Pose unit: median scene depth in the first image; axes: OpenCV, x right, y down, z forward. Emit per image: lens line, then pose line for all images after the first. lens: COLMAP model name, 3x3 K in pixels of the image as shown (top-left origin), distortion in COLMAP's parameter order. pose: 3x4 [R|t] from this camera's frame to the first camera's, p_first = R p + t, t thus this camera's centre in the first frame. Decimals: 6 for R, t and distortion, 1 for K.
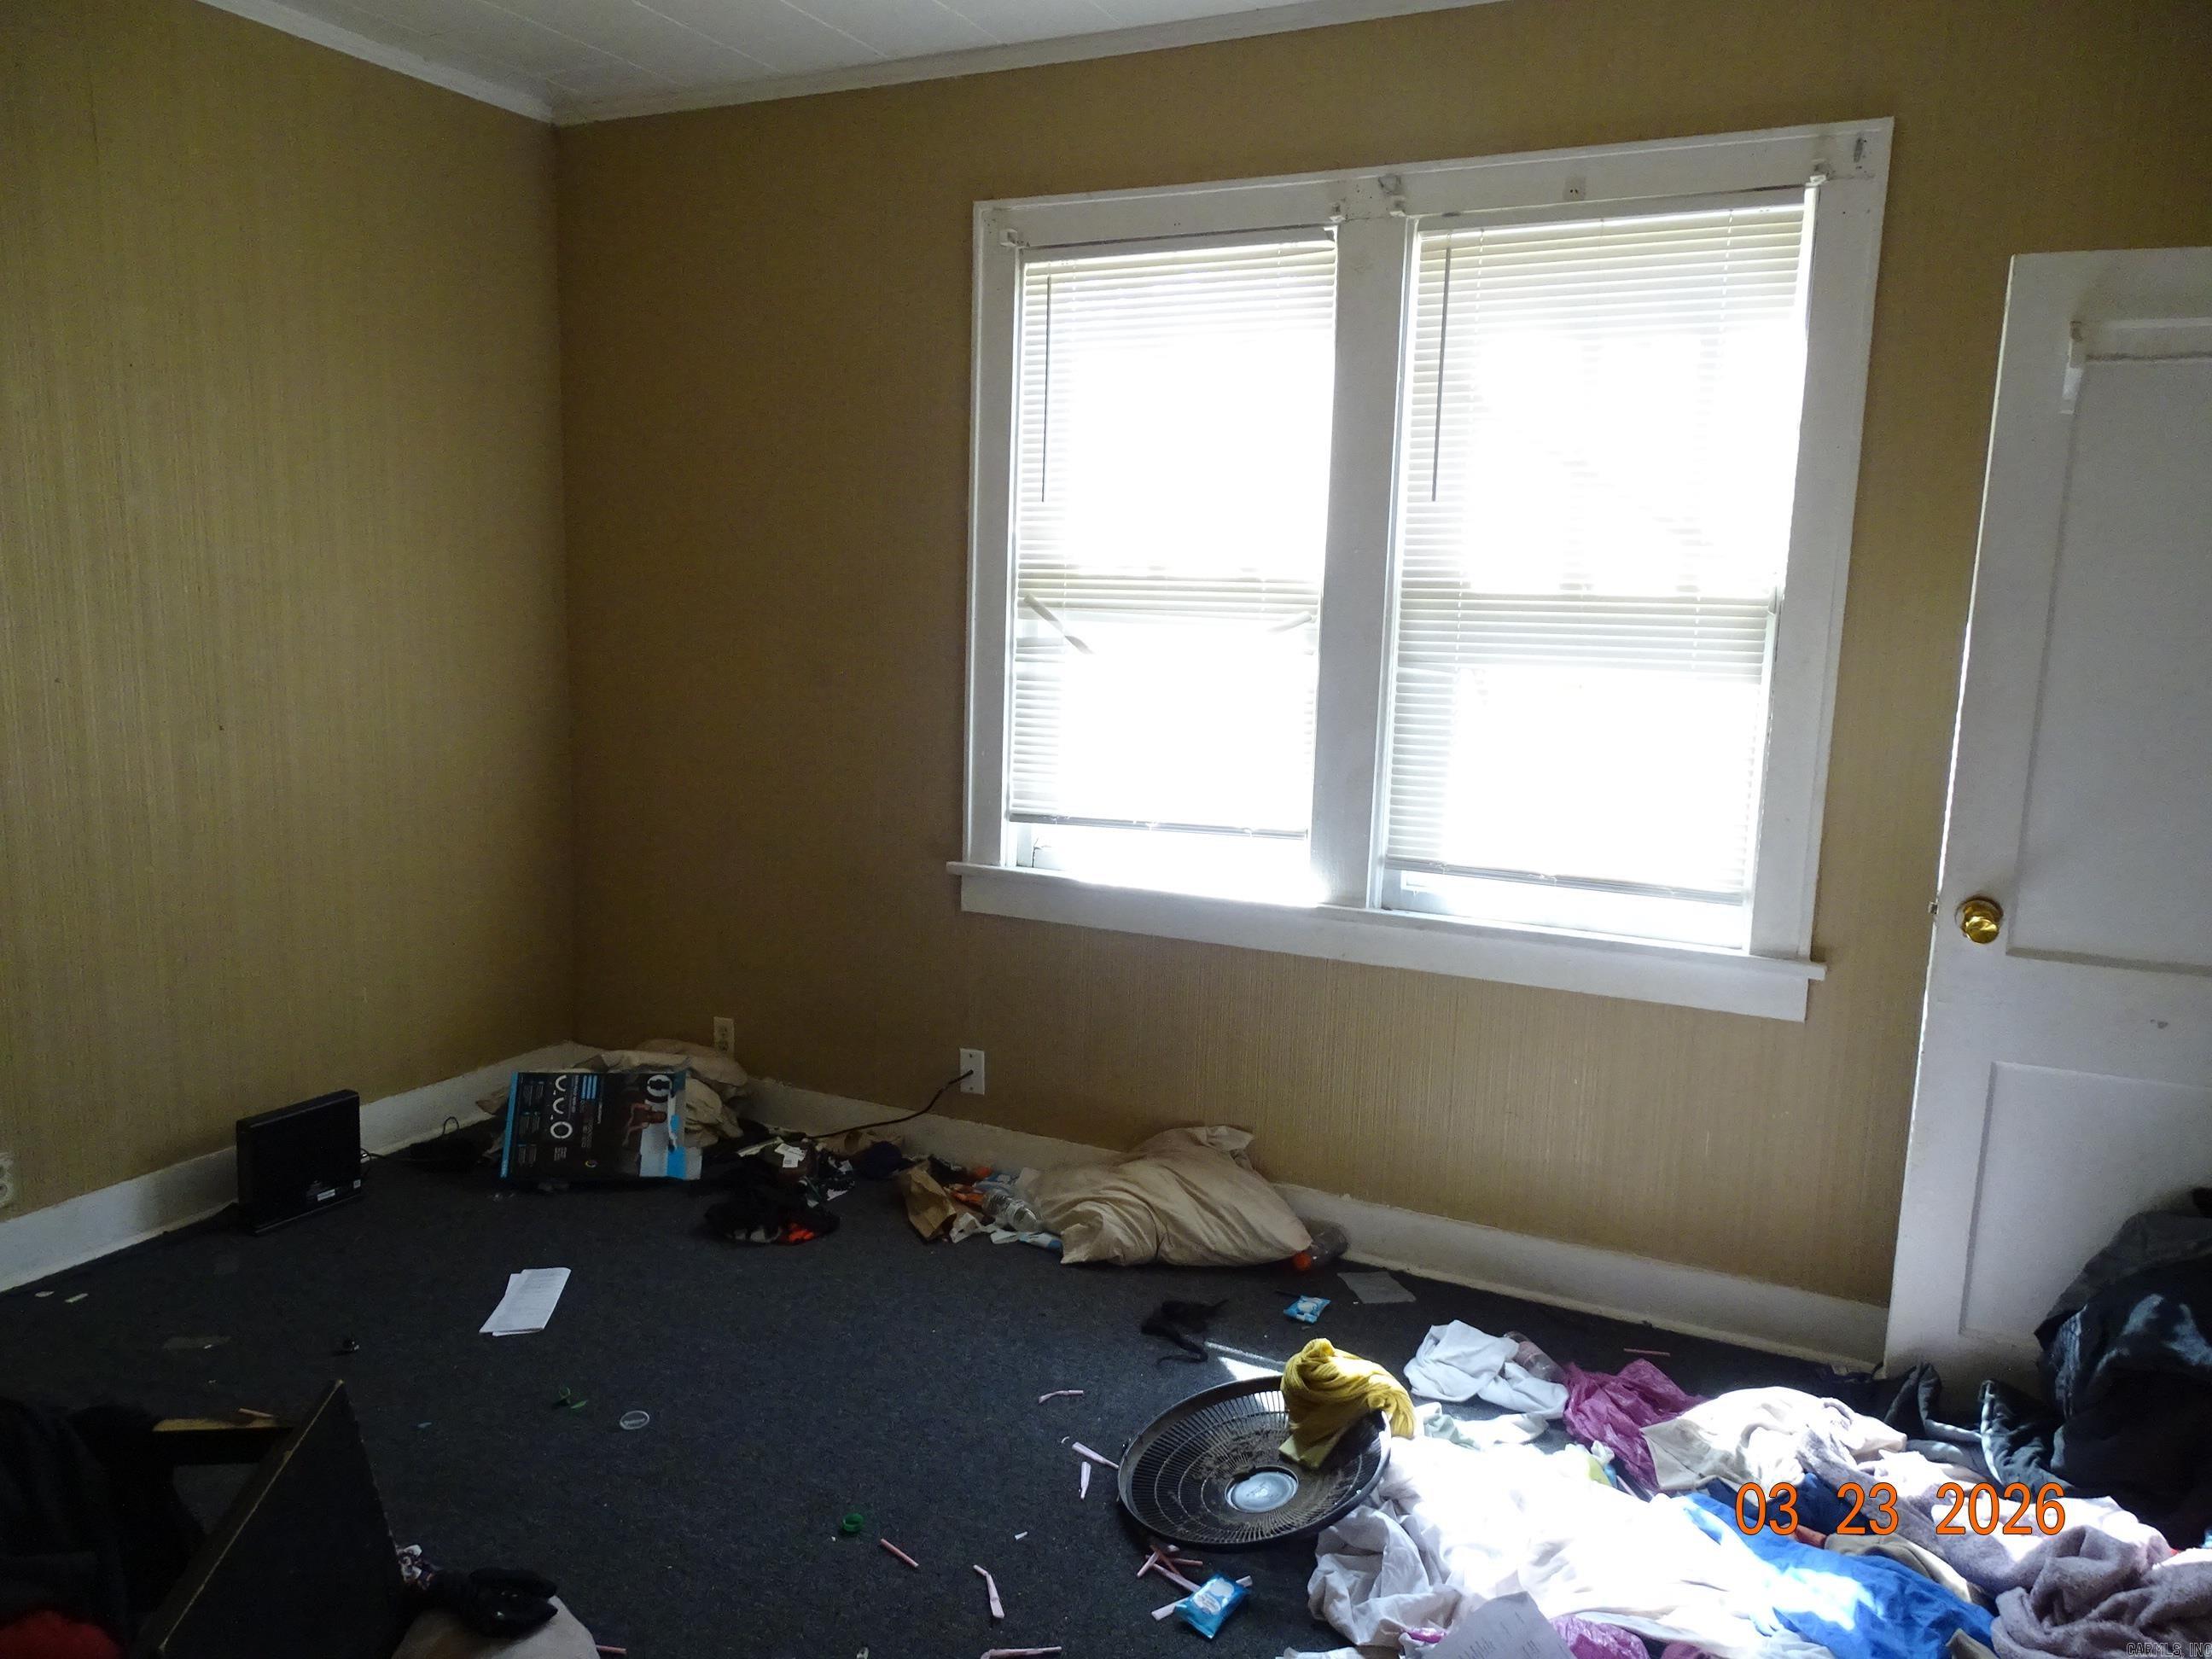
lens RADIAL K [[1538.6, 0, 1106.0], [0, 1538.6, 829.5], [0, 0, 1]] dist [0.102867, 0.001094]
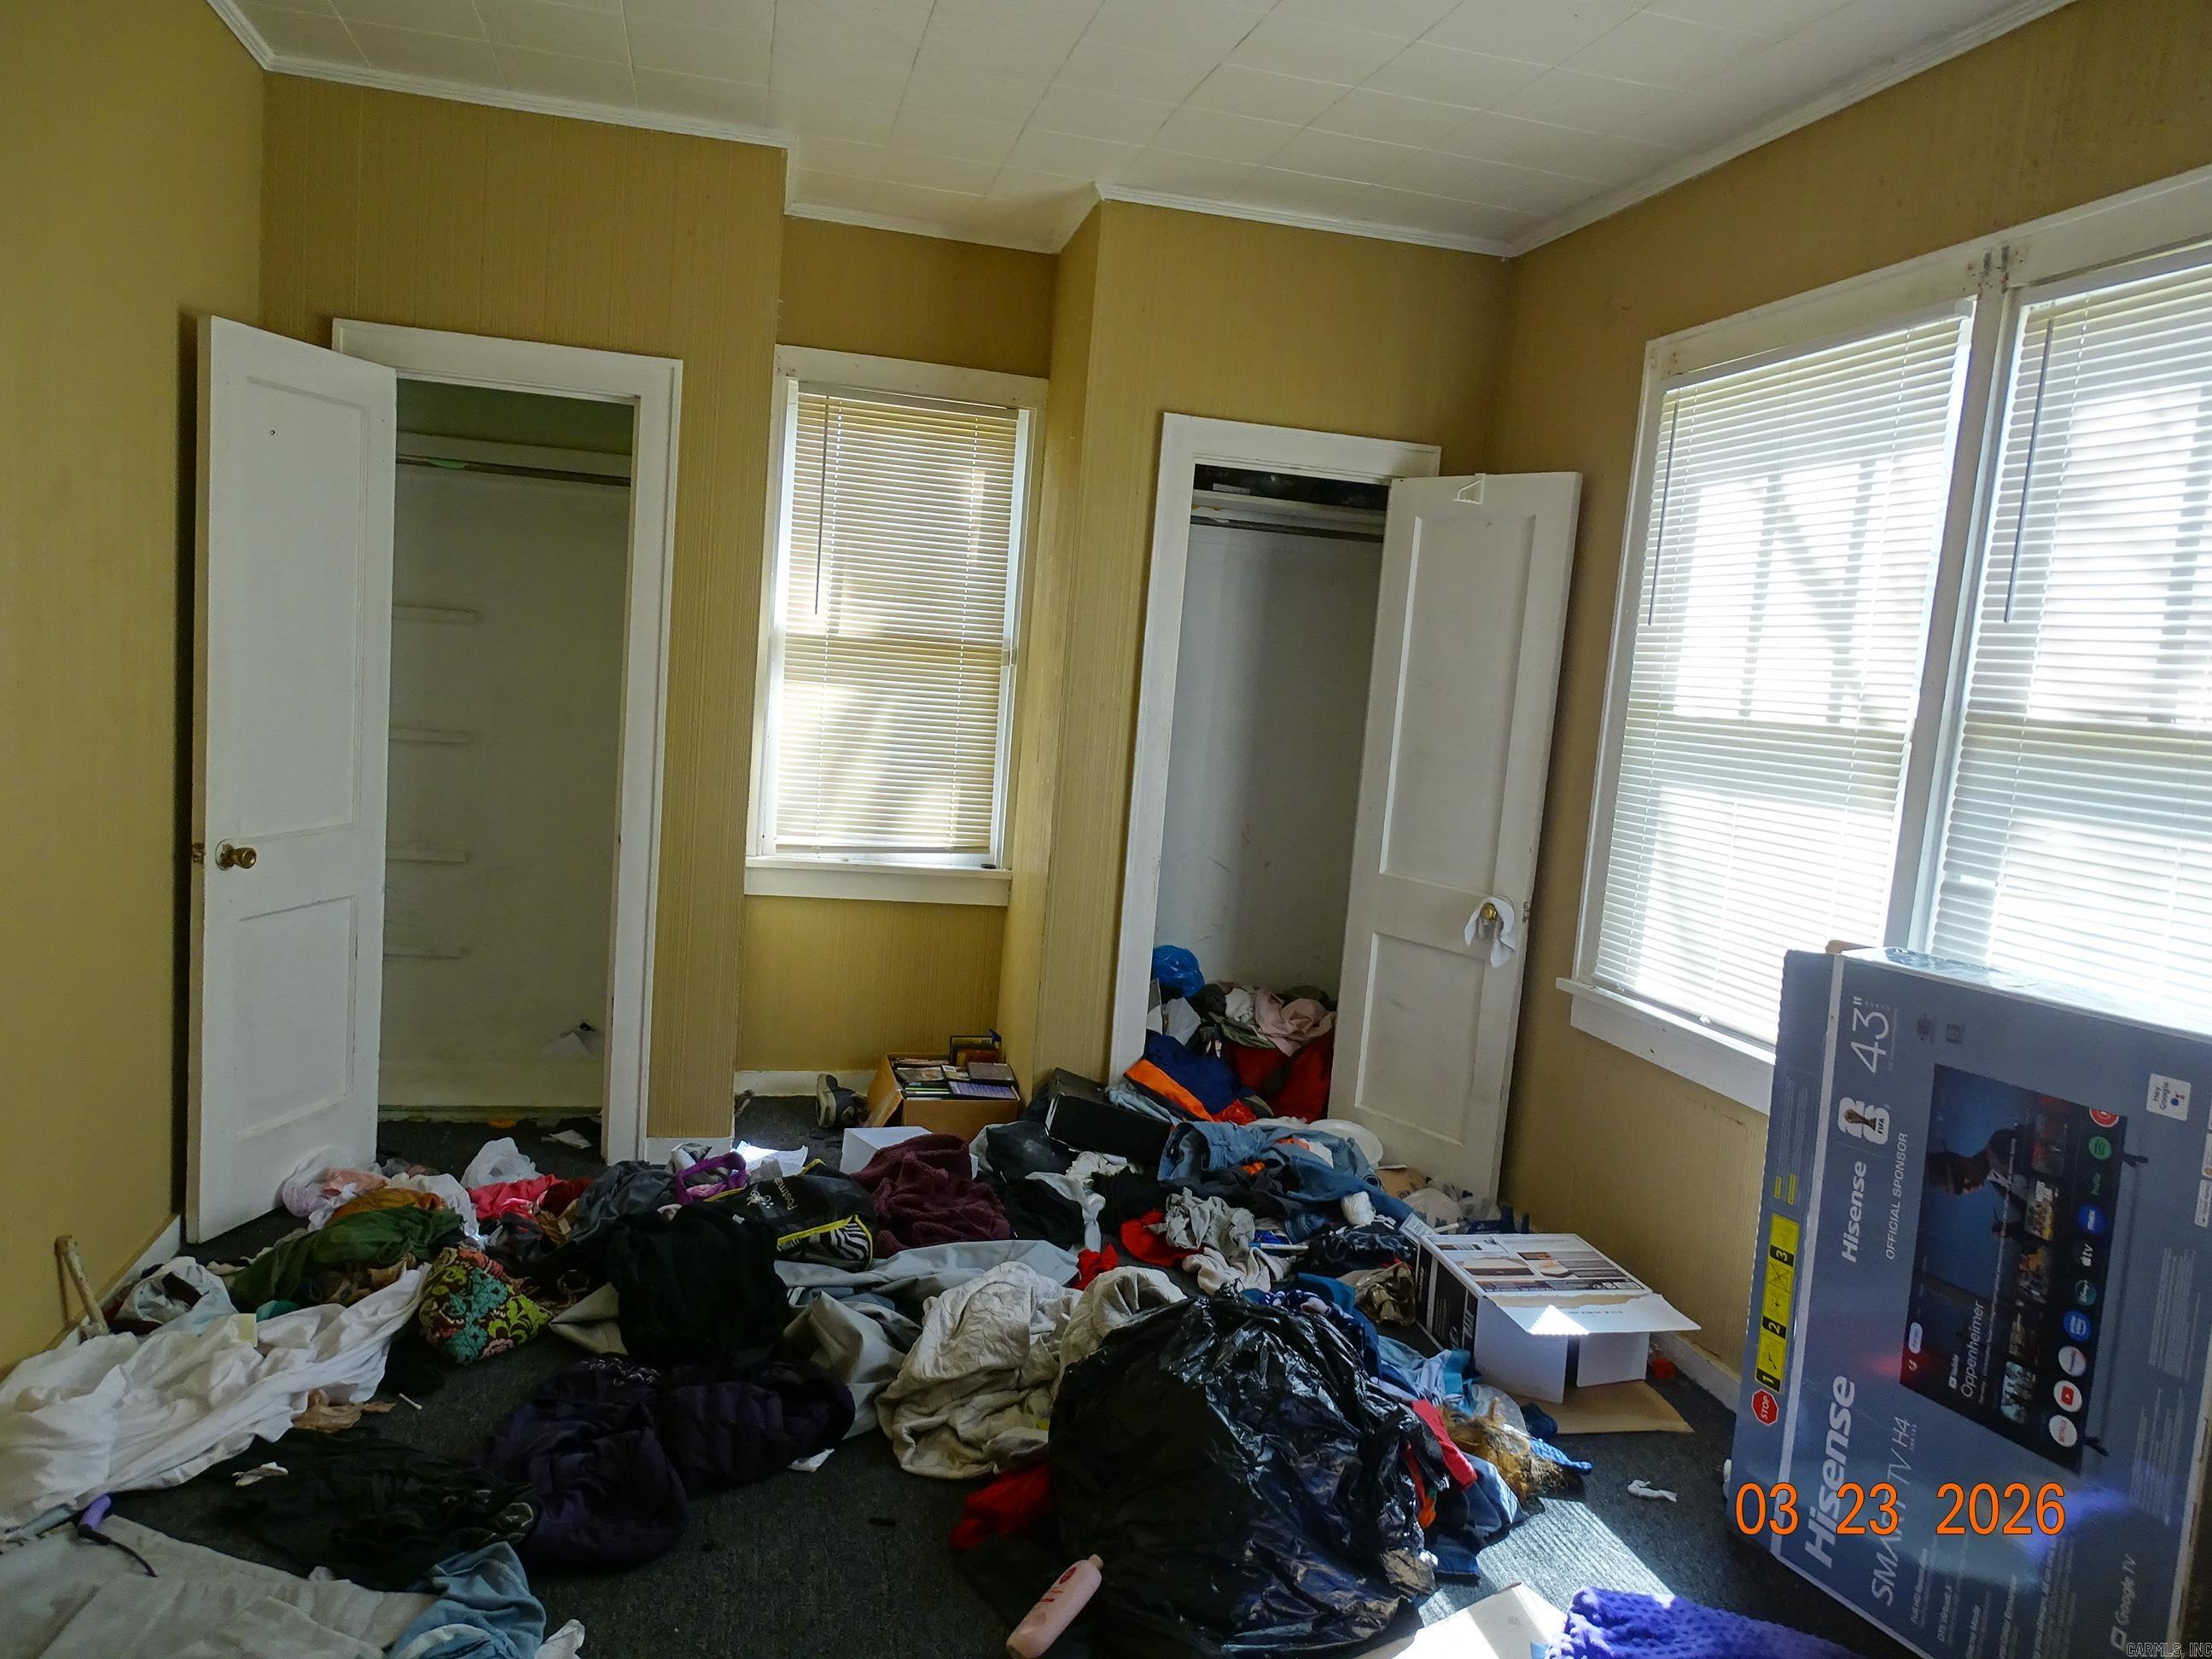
lens RADIAL K [[1572.0, 0, 1106.0], [0, 1572.0, 829.5], [0, 0, 1]] dist [0.009416, 0.003733]
pose [[0.626835, 0.086456, -0.774341, 0.552775], [-0.154158, 0.987940, -0.014488, -0.015983], [0.763749, 0.128453, 0.632603, 0.128151]]
